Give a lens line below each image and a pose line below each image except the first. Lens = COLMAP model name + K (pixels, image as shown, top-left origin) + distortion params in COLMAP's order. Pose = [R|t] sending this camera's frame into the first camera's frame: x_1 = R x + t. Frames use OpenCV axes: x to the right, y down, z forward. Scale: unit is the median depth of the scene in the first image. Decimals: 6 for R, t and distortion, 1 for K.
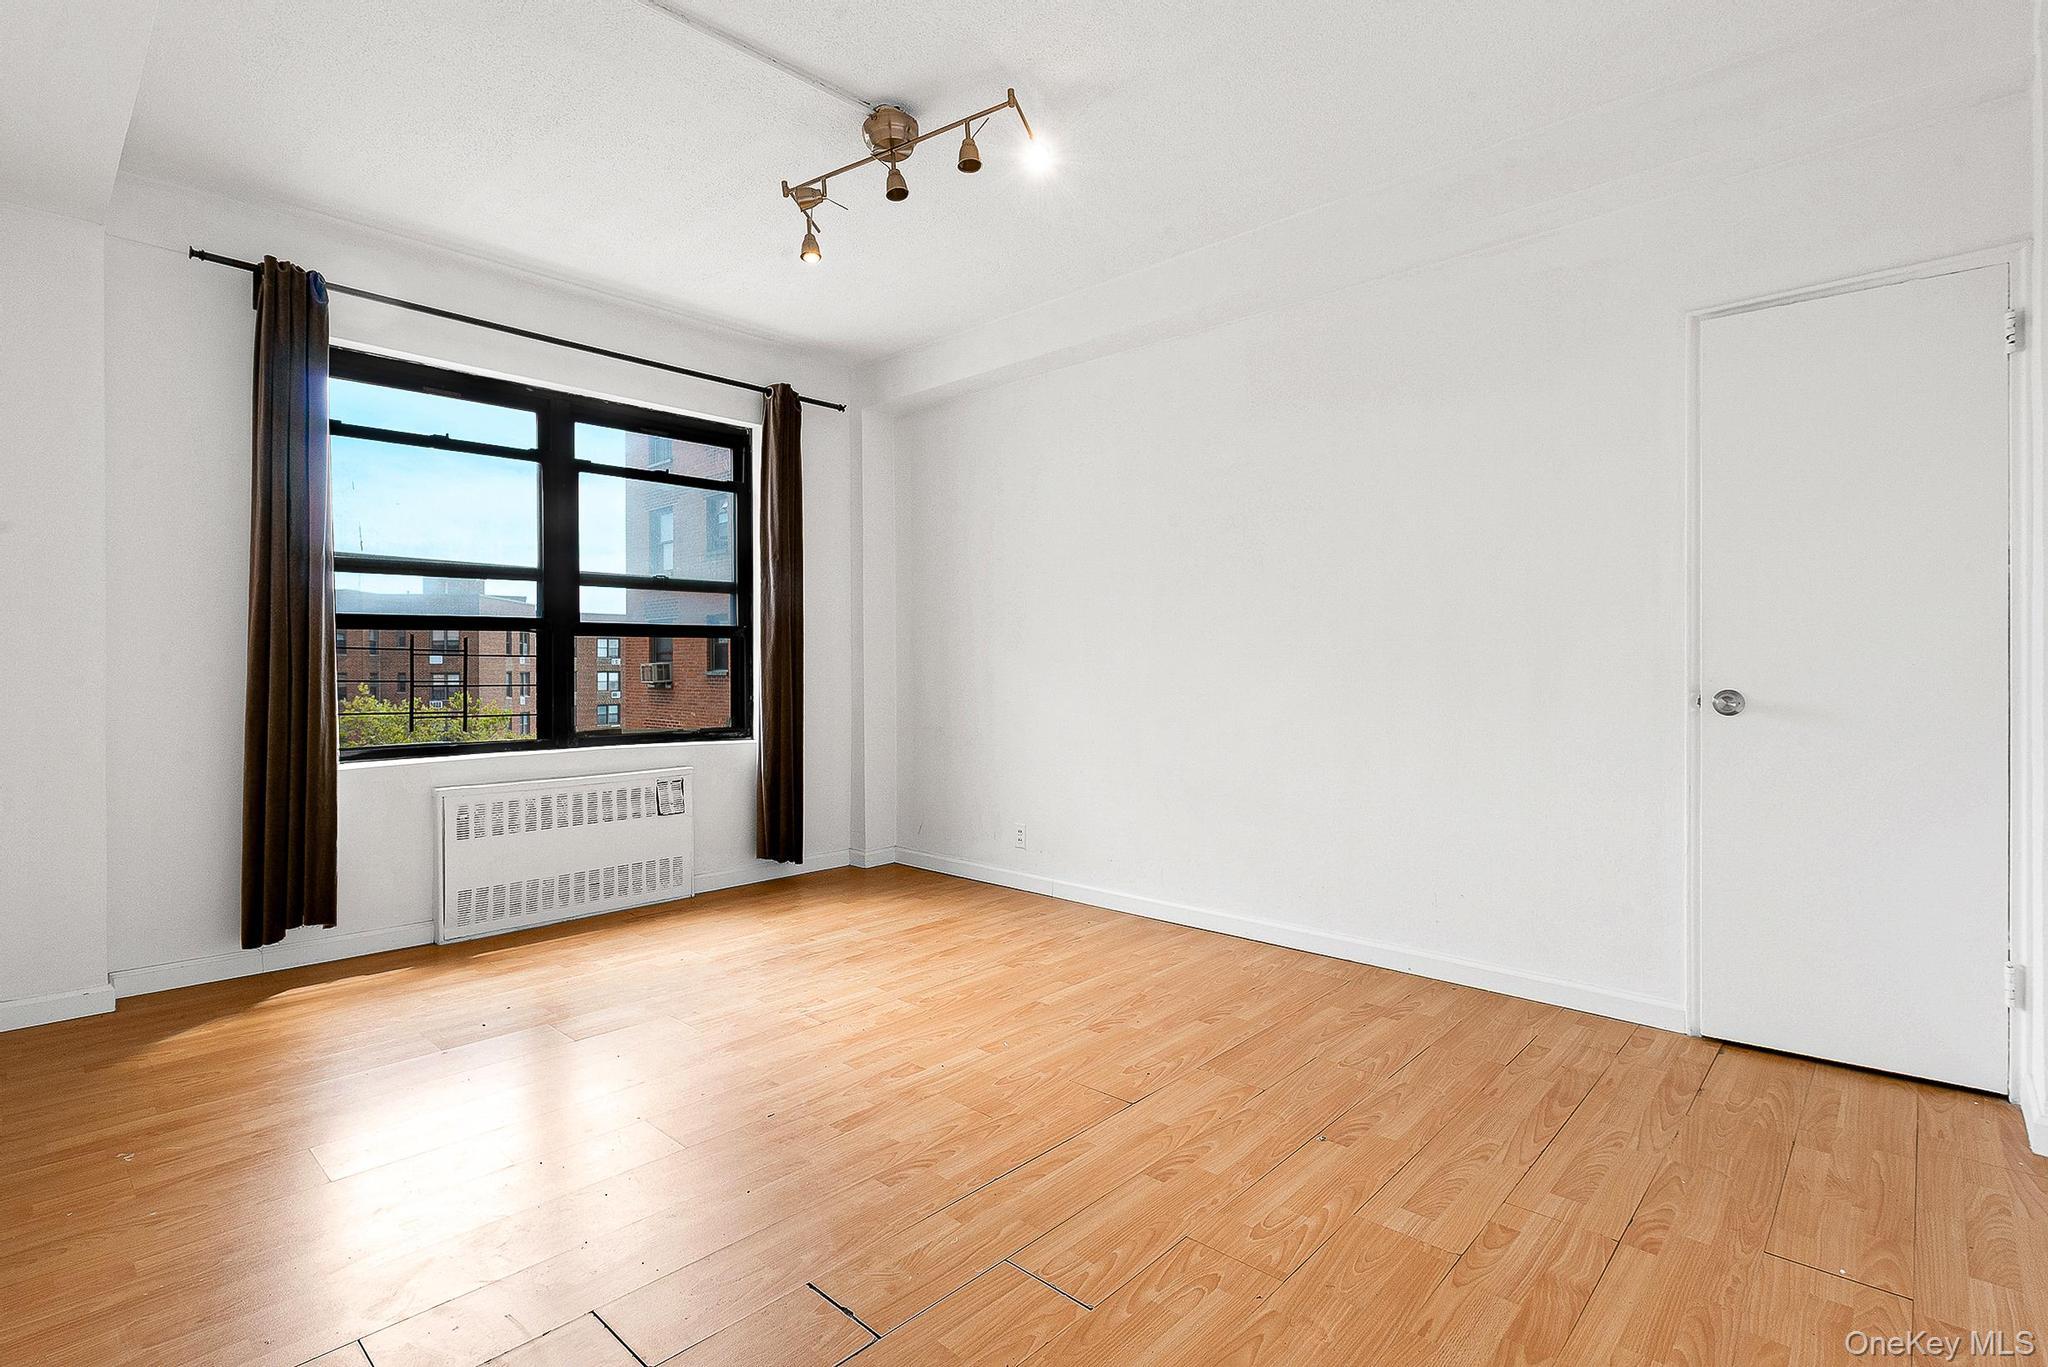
lens RADIAL K [[962.1, 0, 1019.8], [0, 962.1, 667.9], [0, 0, 1]] dist [0.002937, -0.000704]
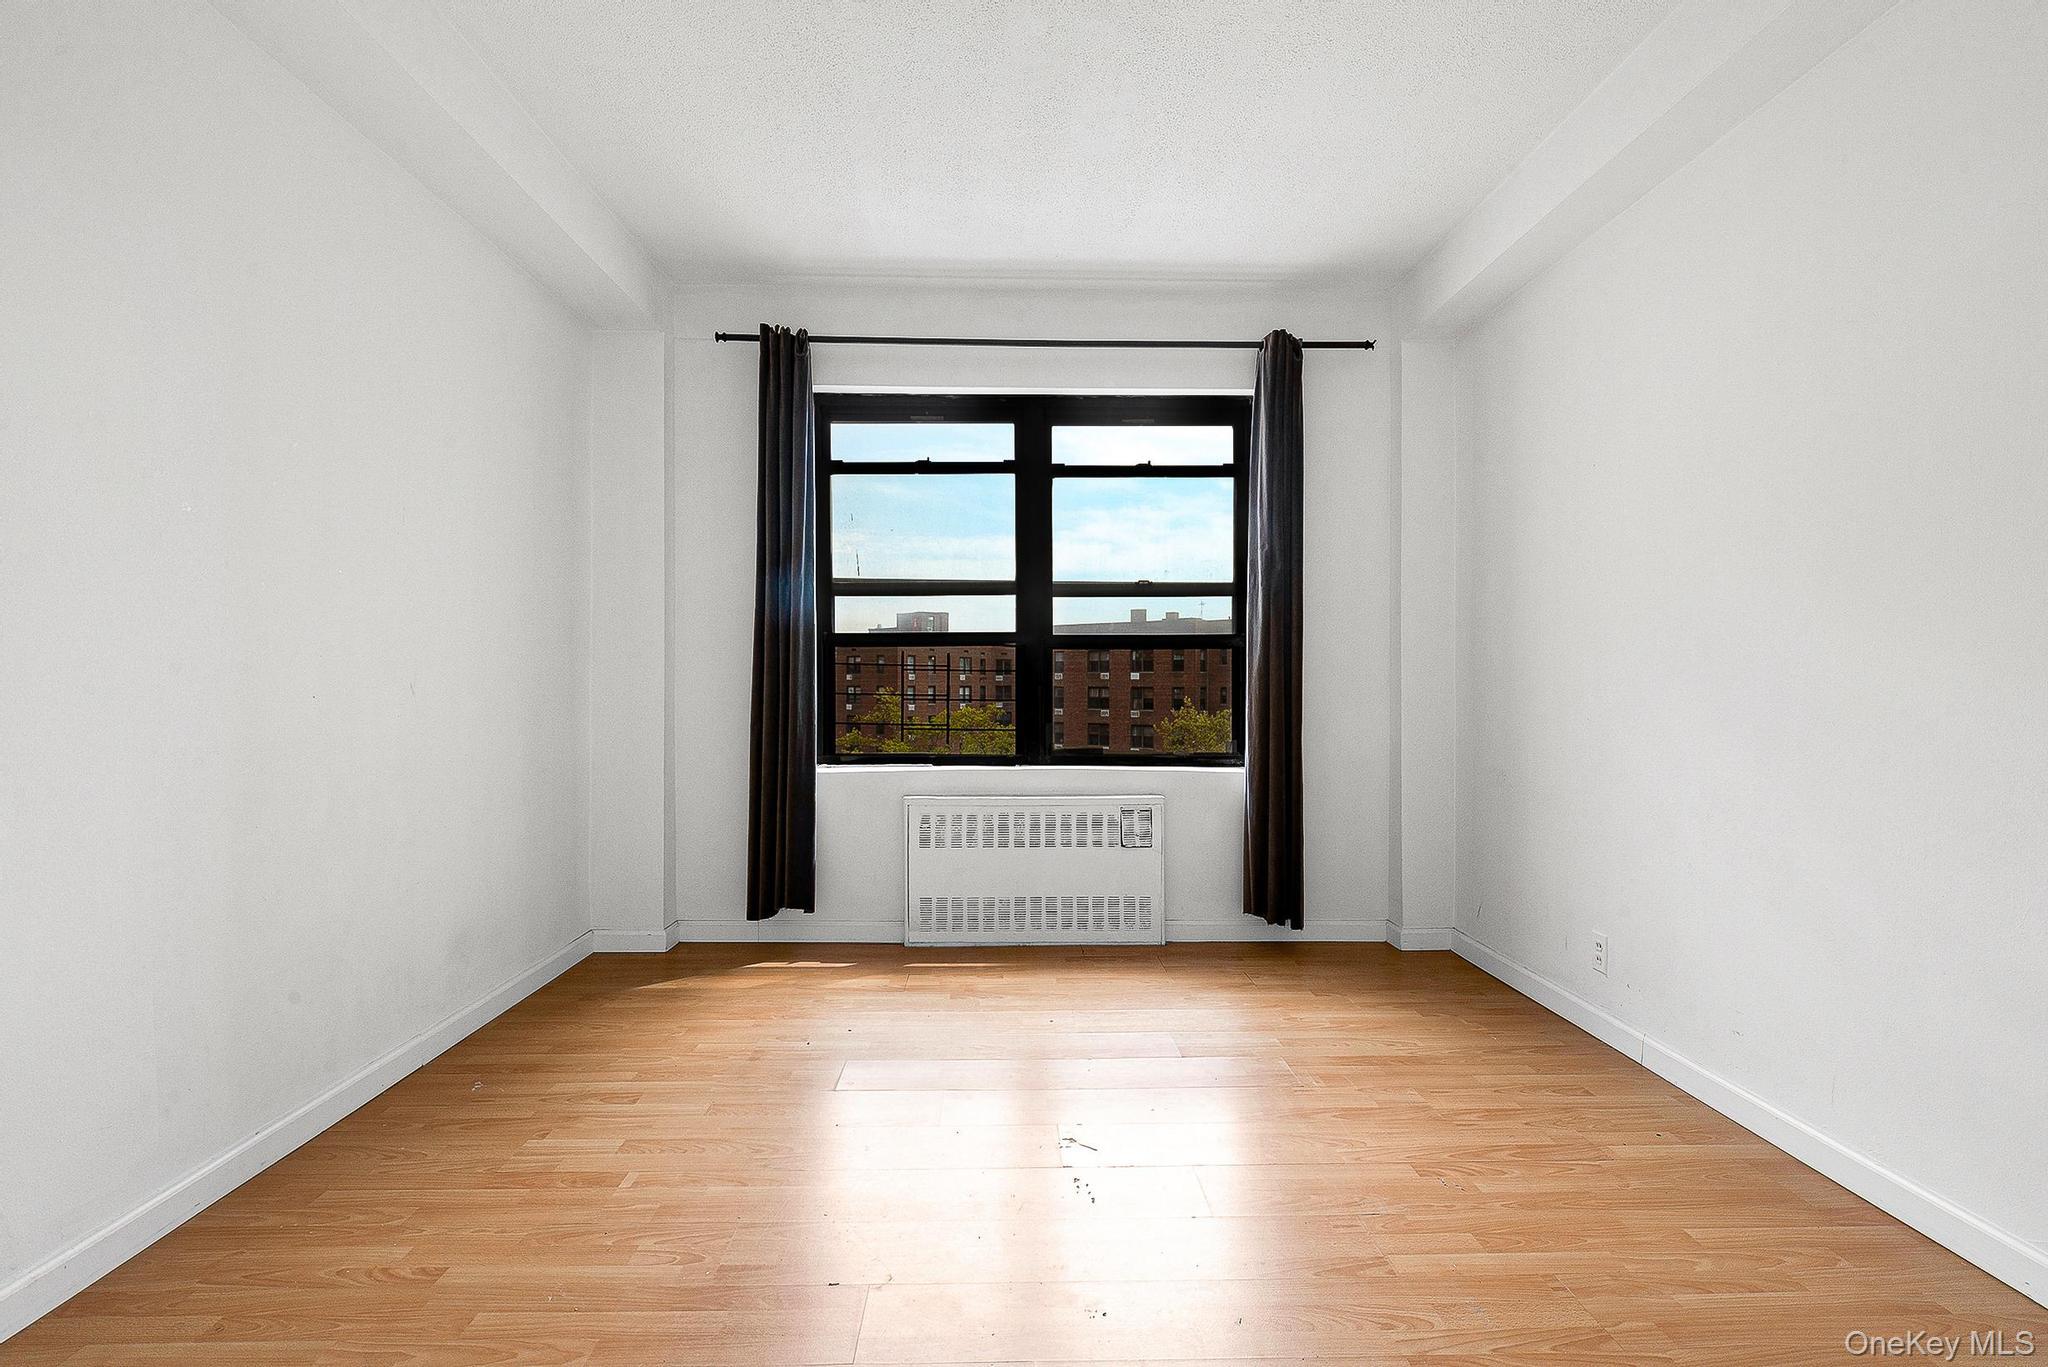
lens RADIAL K [[960.7, 0, 1024.0], [0, 960.7, 683.5], [0, 0, 1]] dist [0.030330, -0.015975]
pose [[0.701985, 0.004274, -0.712179, 0.211742], [-0.004698, 0.999988, 0.001370, -0.000012], [0.712176, 0.002384, 0.701997, 0.325150]]
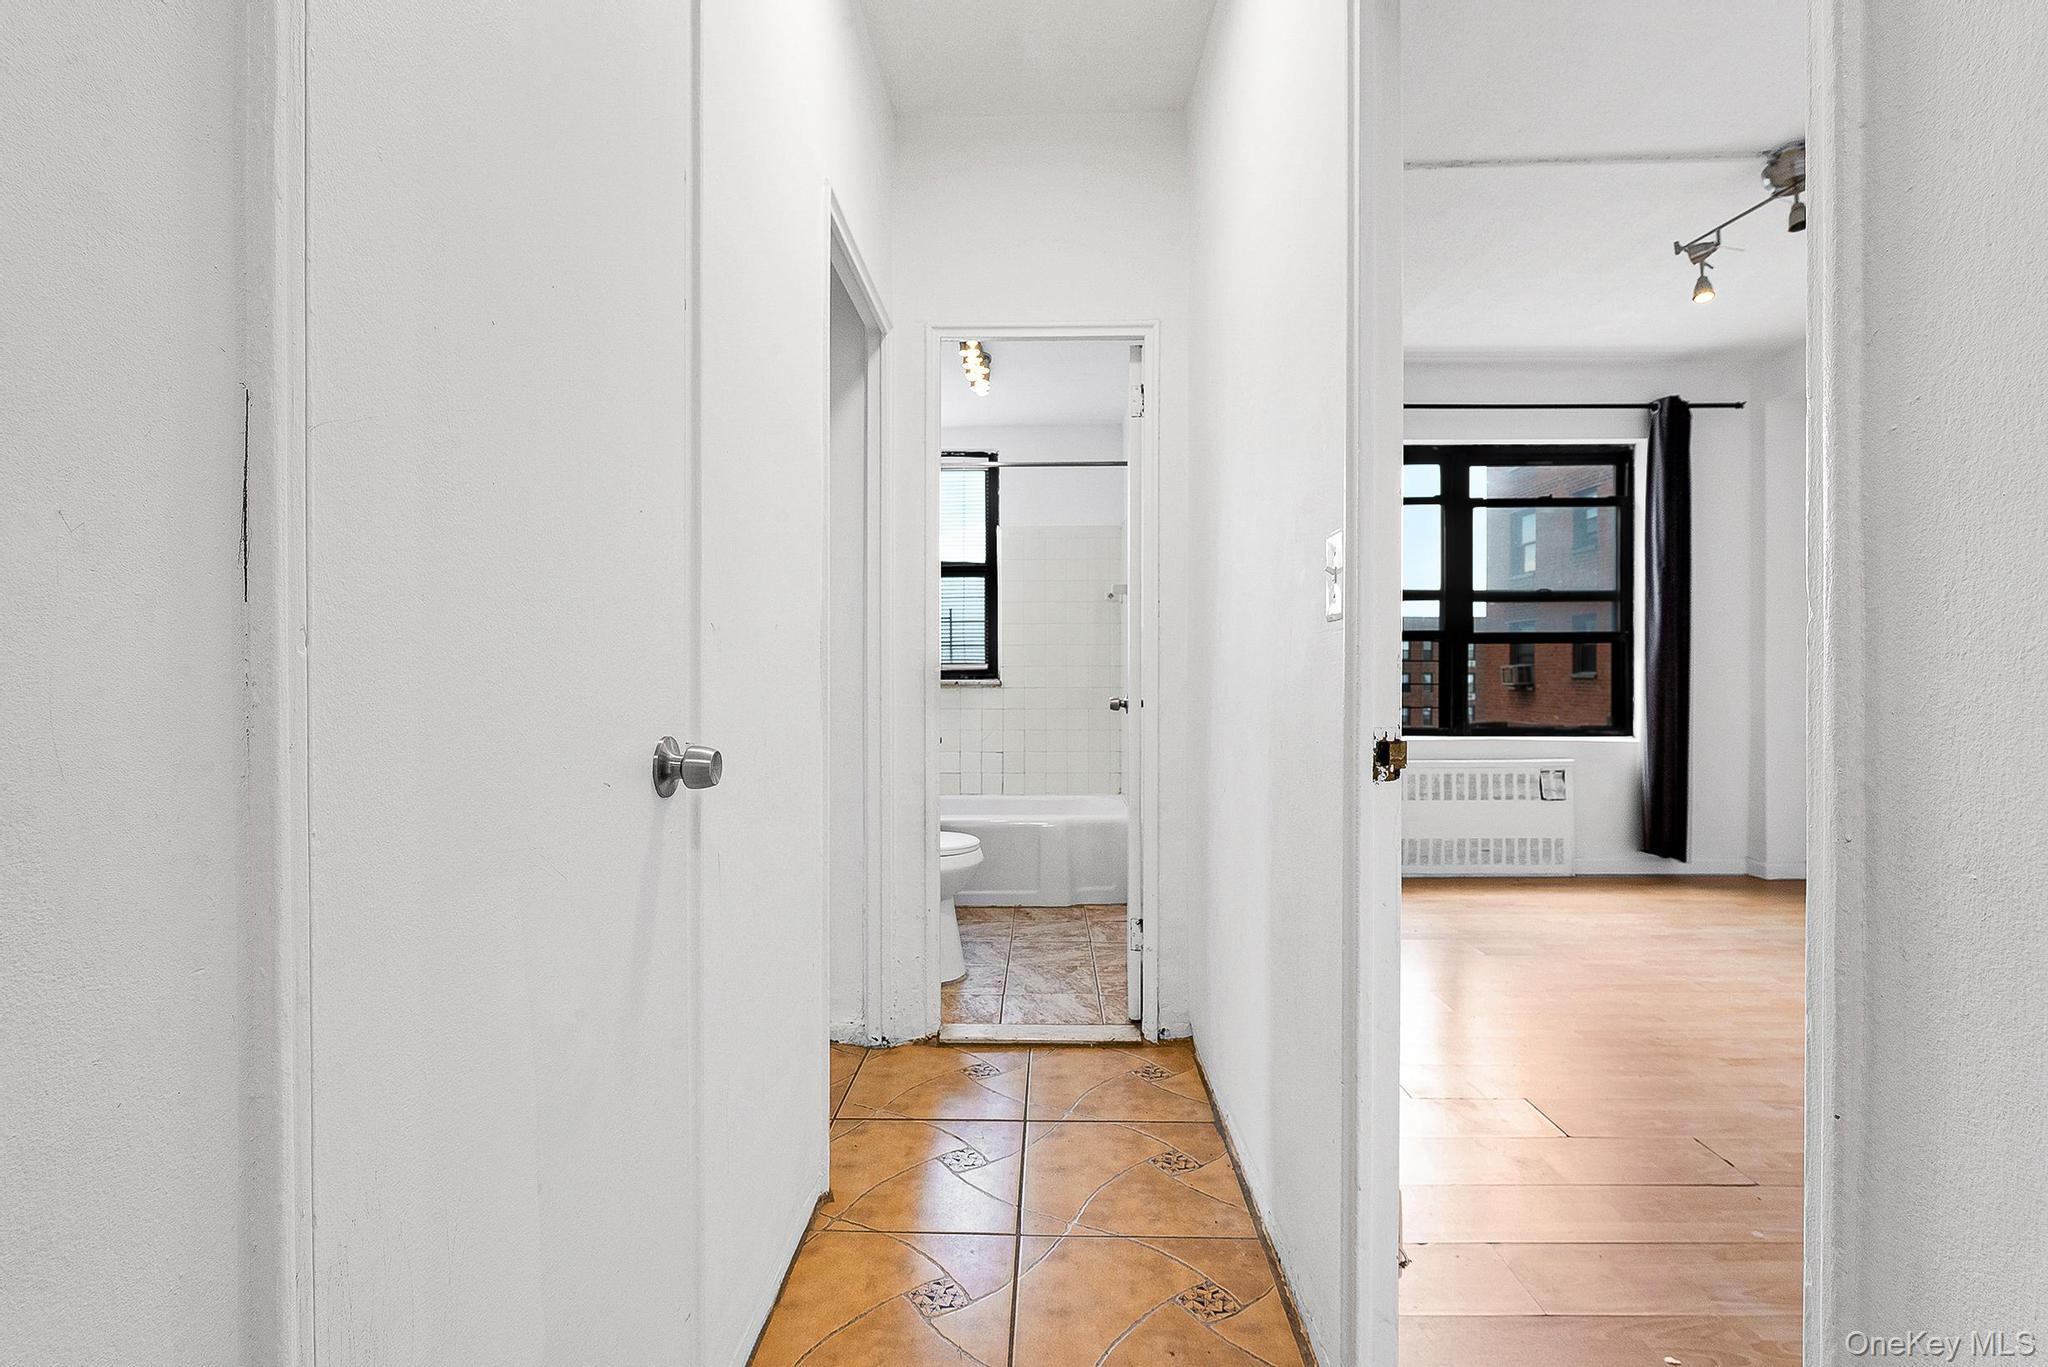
lens RADIAL K [[995.8, 0, 1021.9], [0, 995.8, 677.5], [0, 0, 1]] dist [0.003638, 0.000668]
pose [[0.688797, 0.007267, -0.724918, 0.061345], [-0.002152, 0.999966, 0.007979, -0.000095], [0.724951, -0.003936, 0.688789, -0.281950]]
